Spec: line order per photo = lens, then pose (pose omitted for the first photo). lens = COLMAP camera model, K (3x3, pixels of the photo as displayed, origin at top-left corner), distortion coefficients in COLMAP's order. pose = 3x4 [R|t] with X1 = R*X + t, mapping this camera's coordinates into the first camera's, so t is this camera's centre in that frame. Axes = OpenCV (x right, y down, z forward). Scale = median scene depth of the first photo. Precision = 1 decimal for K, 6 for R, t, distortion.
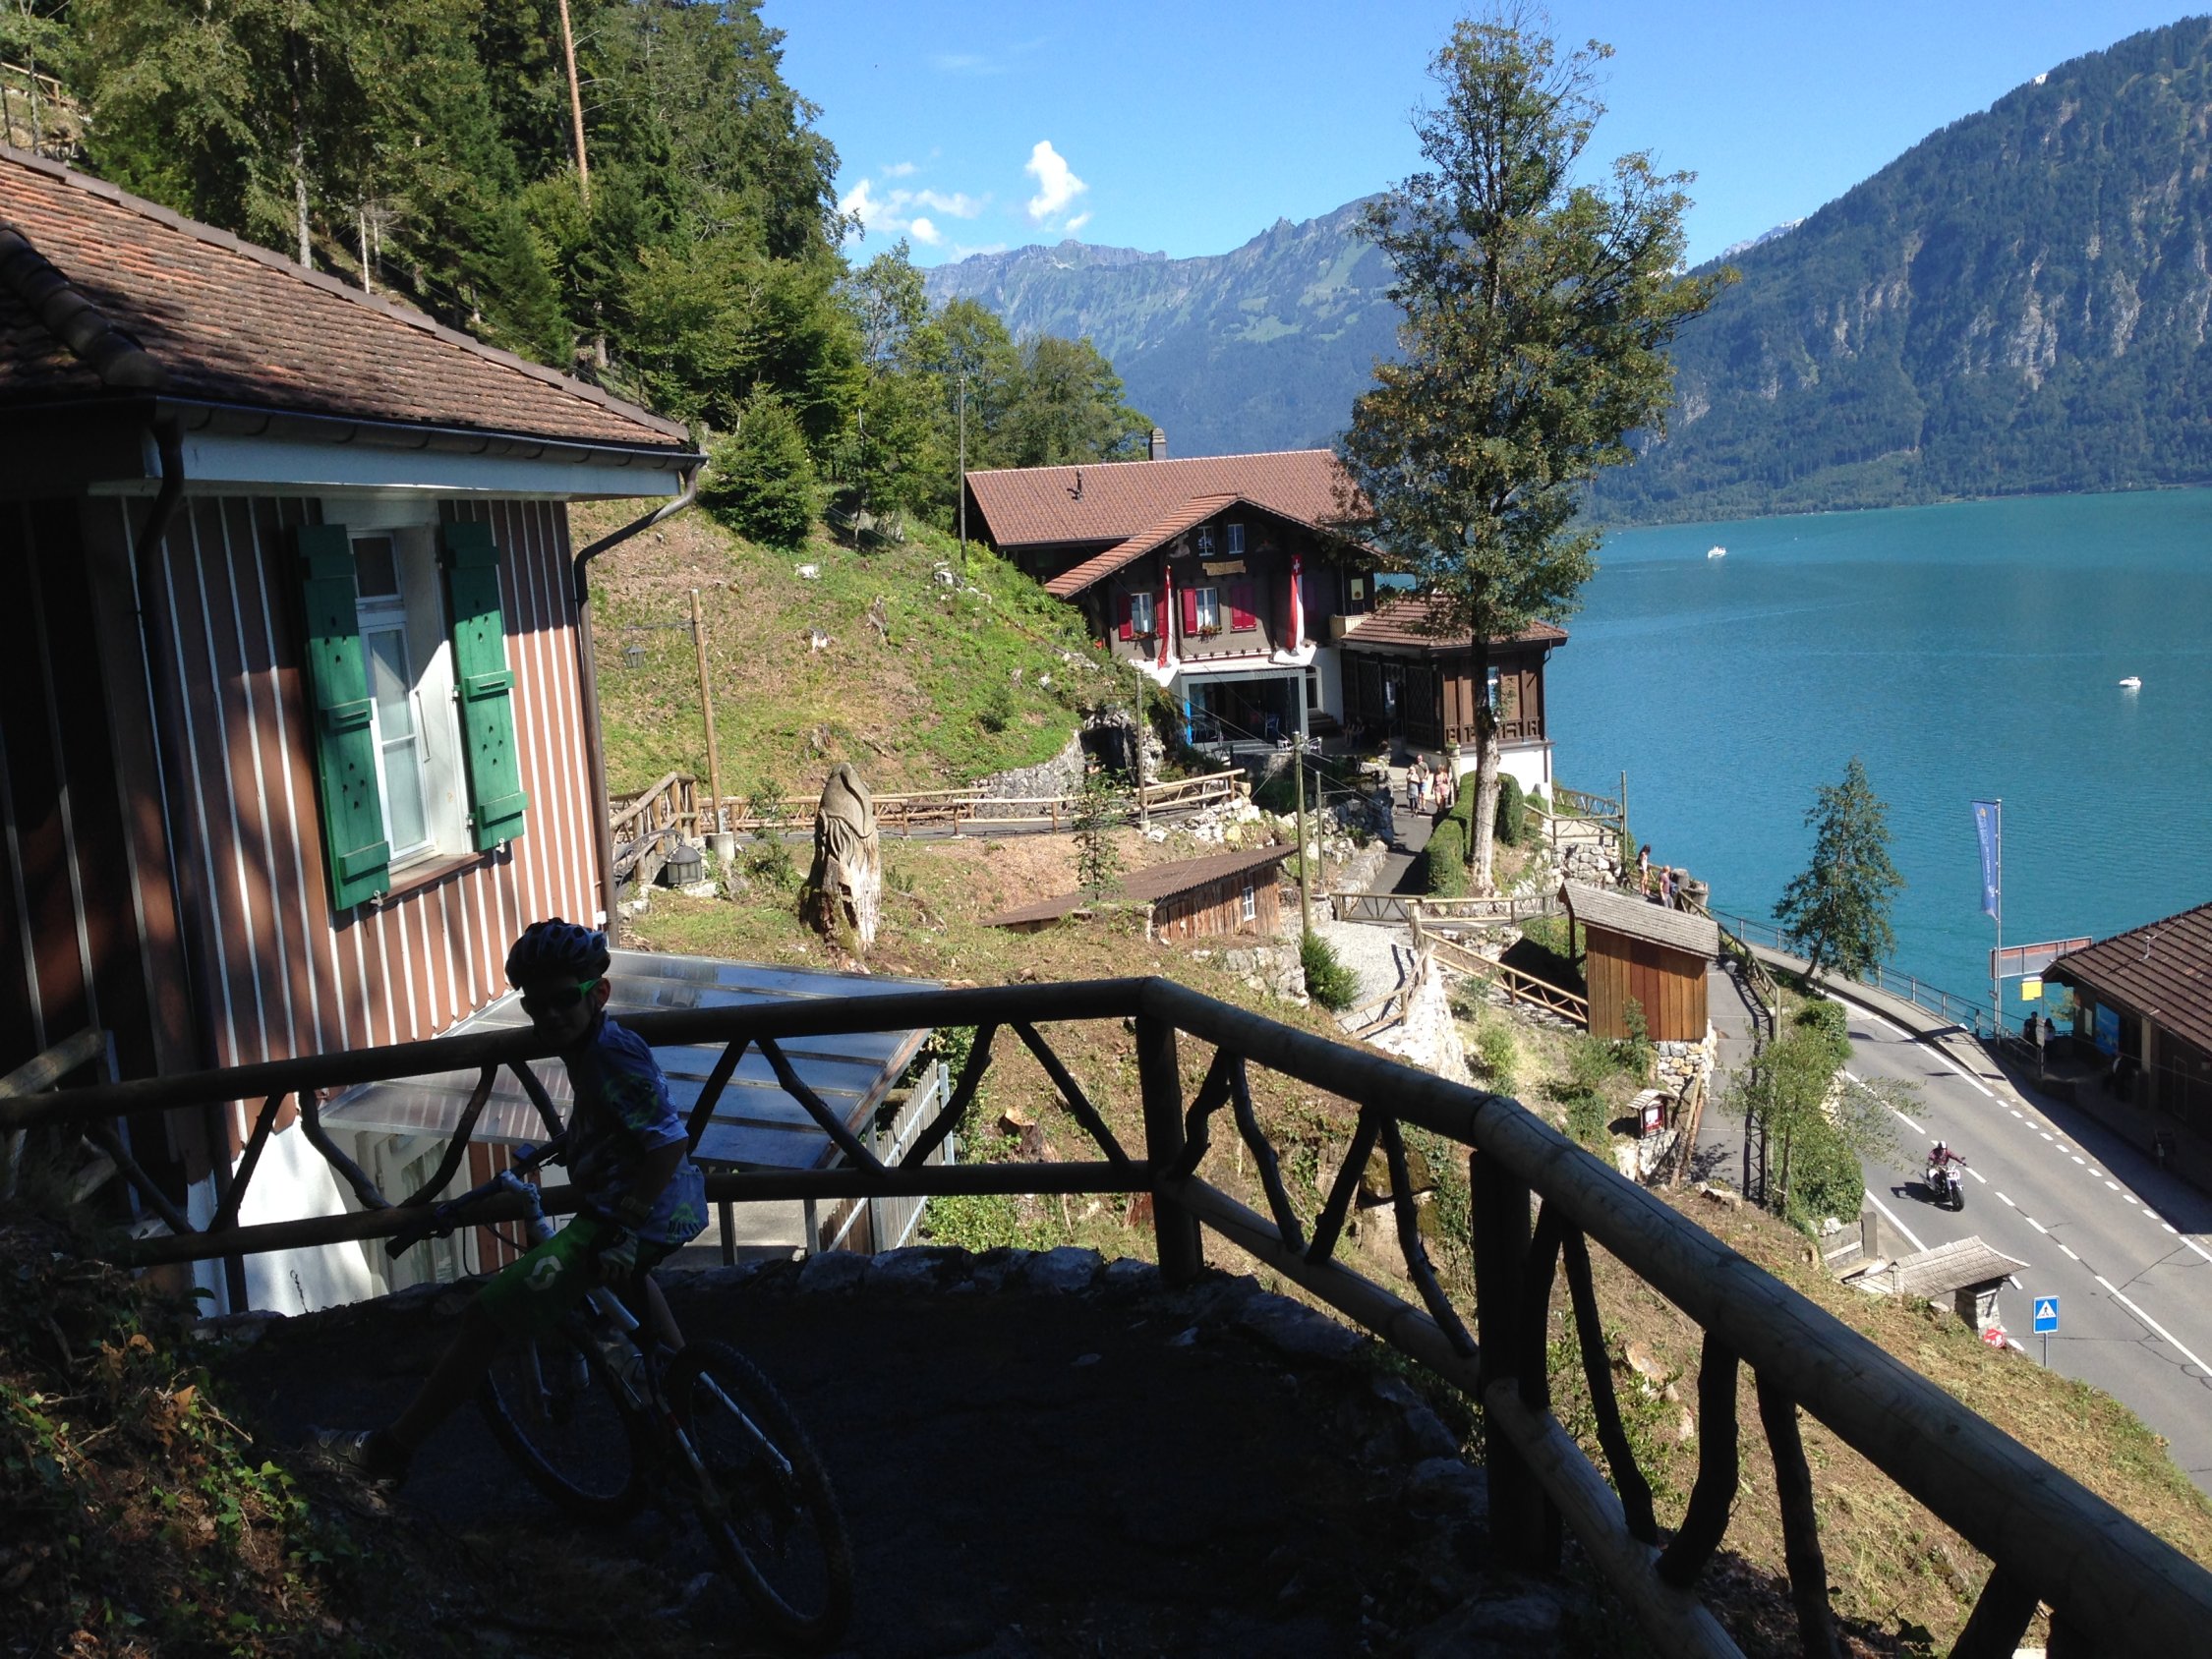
lens RADIAL K [[2043.4, 0, 1105.2], [0, 2043.4, 826.5], [0, 0, 1]] dist [0.042113, 0.000000]
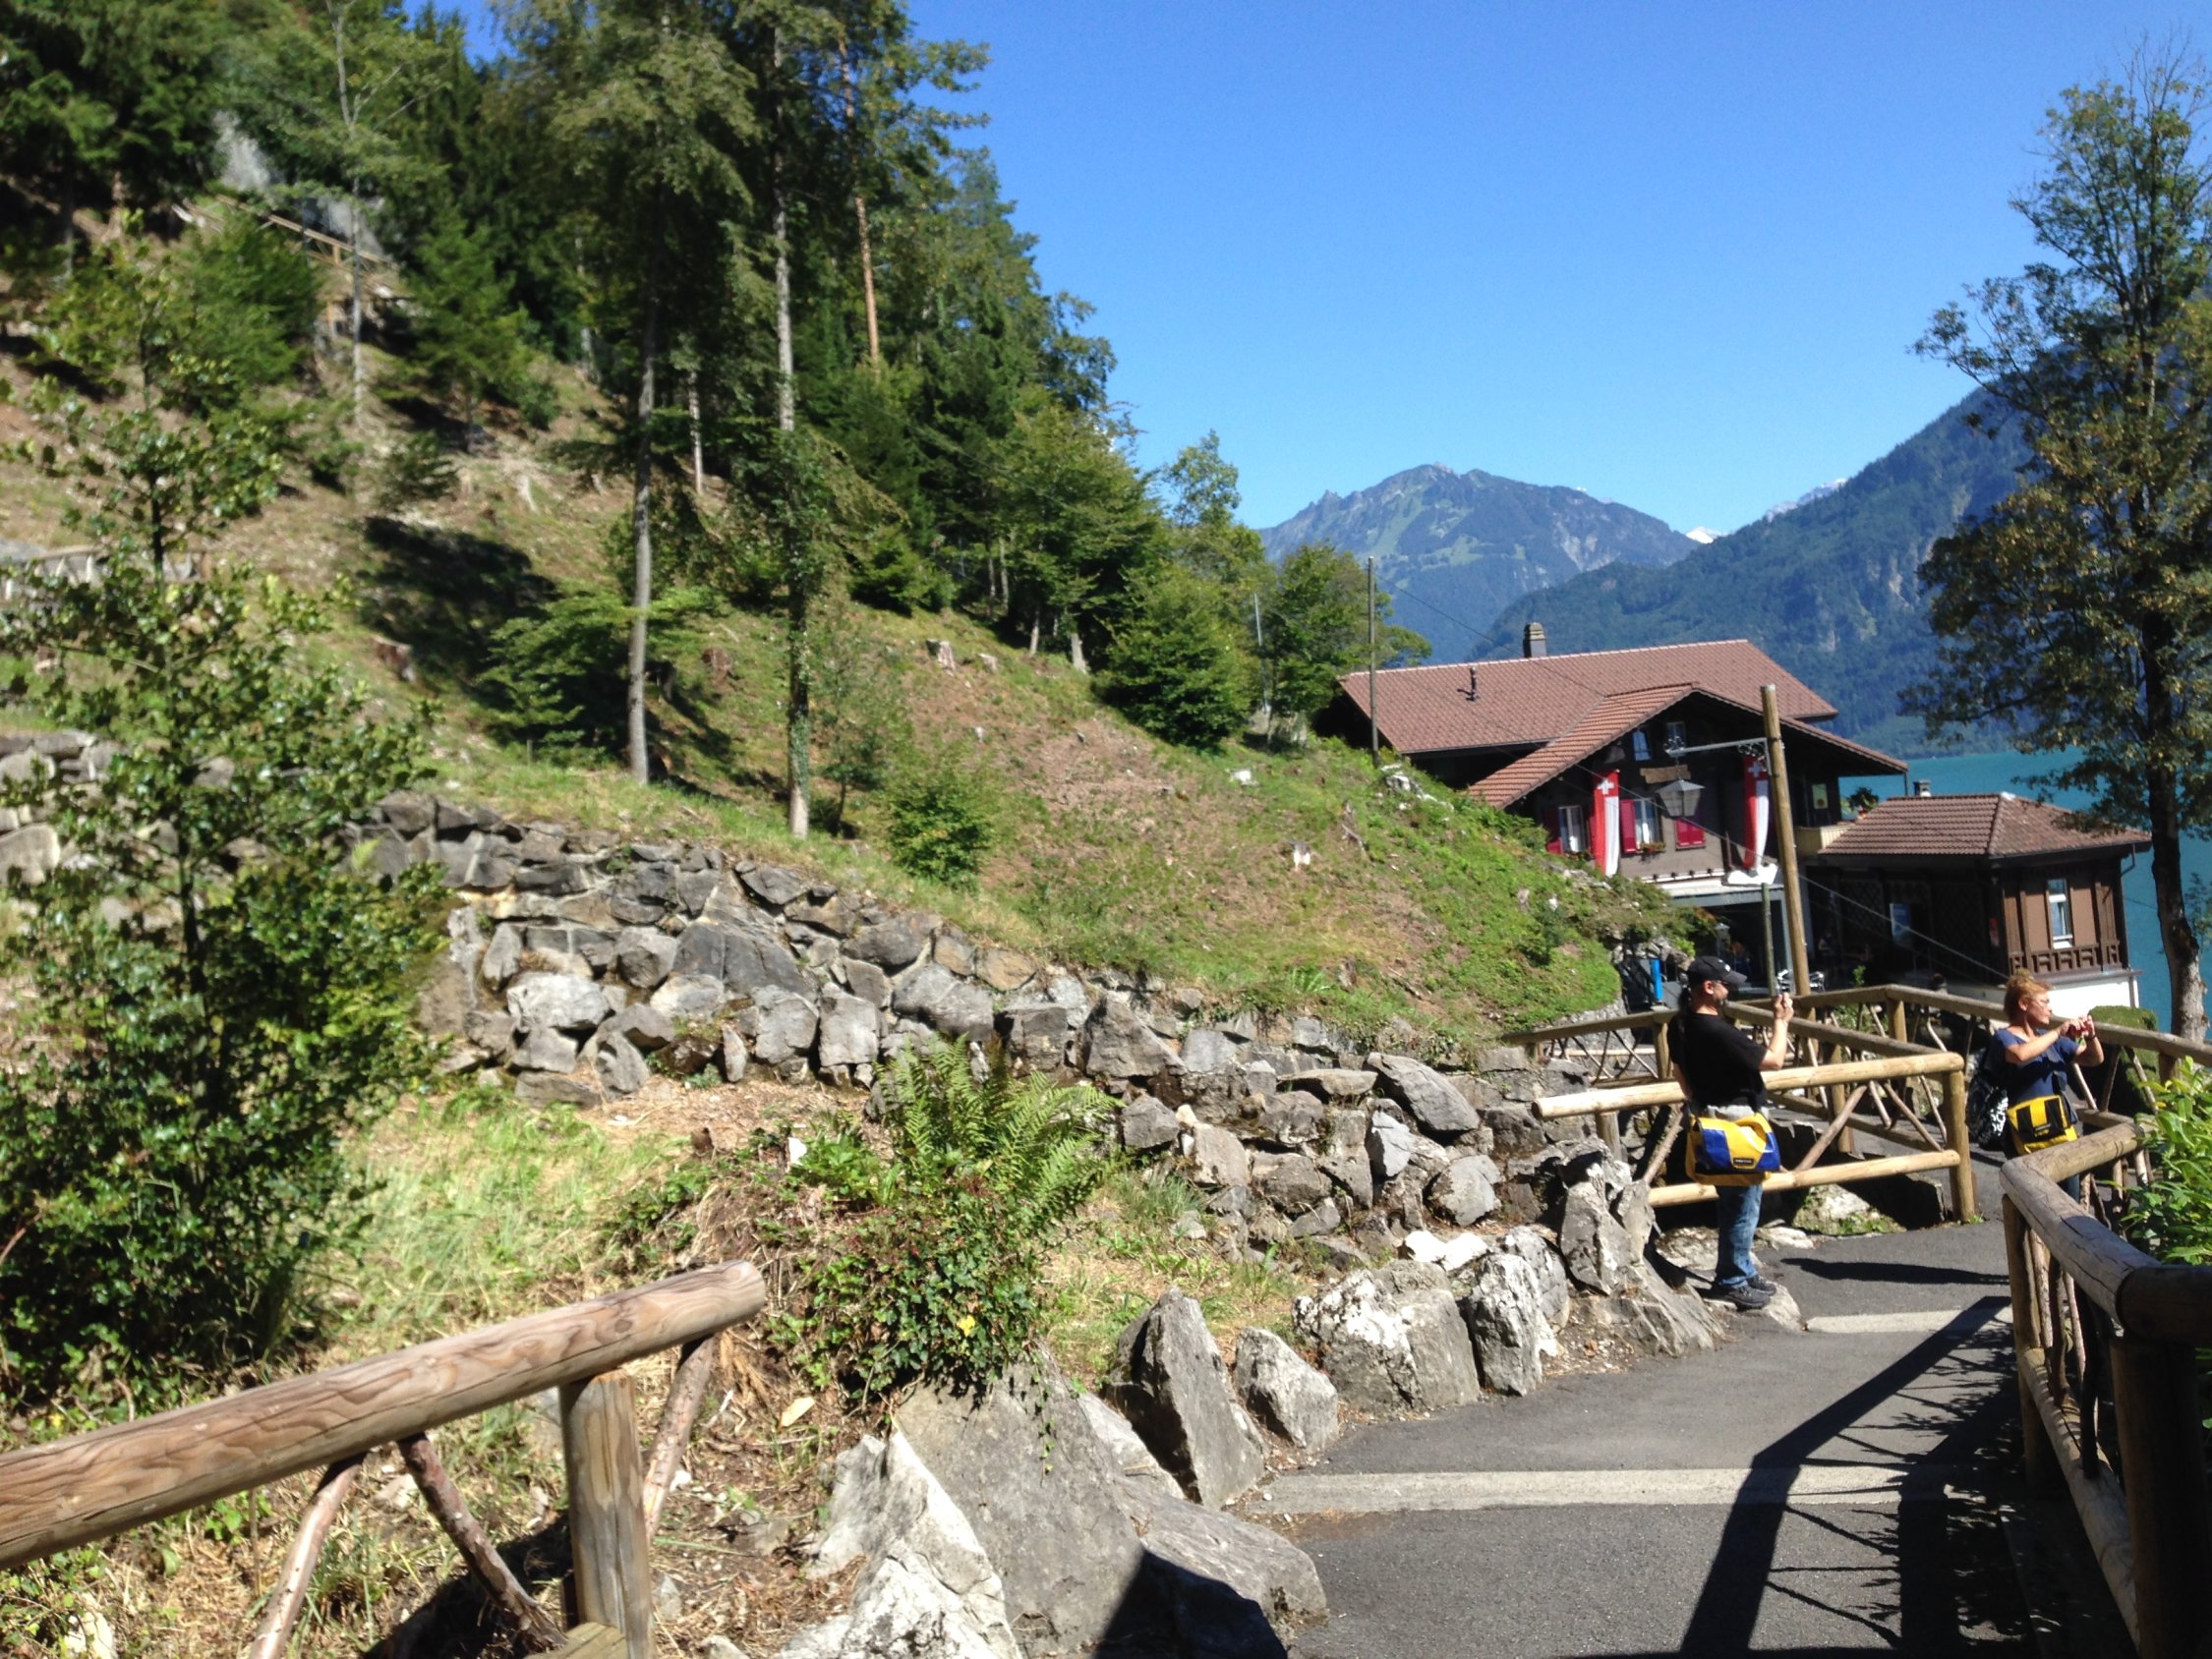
lens RADIAL K [[2043.4, 0, 1104.6], [0, 2043.4, 834.2], [0, 0, 1]] dist [0.042113, 0.000000]
pose [[0.999327, -0.024489, -0.027305, -0.151040], [0.020856, 0.991784, -0.126209, -0.000756], [0.030172, 0.125555, 0.991628, 0.165104]]
